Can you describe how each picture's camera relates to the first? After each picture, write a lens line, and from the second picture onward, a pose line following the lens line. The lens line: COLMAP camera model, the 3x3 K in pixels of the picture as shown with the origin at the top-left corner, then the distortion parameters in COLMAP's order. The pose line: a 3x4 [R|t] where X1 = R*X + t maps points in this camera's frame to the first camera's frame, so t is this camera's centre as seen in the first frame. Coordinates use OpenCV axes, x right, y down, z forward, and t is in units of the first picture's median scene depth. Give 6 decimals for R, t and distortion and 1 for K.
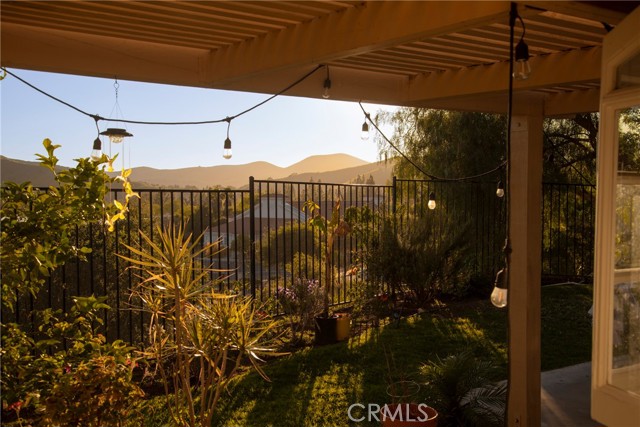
lens RADIAL K [[712.9, 0, 320.0], [0, 712.9, 213.5], [0, 0, 1]] dist [0.004573, 0.014005]
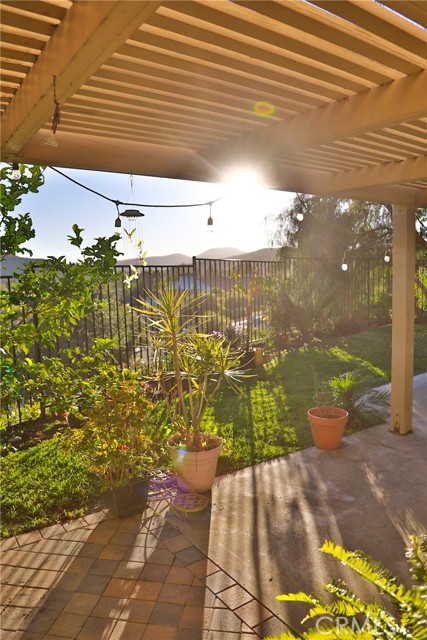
lens RADIAL K [[458.1, 0, 213.5], [0, 458.1, 320.0], [0, 0, 1]] dist [-0.148657, 0.000497]
pose [[0.999640, -0.024582, -0.010722, -0.110262], [0.025321, 0.996839, 0.075301, 0.020897], [0.008837, -0.075545, 0.997103, 0.126474]]
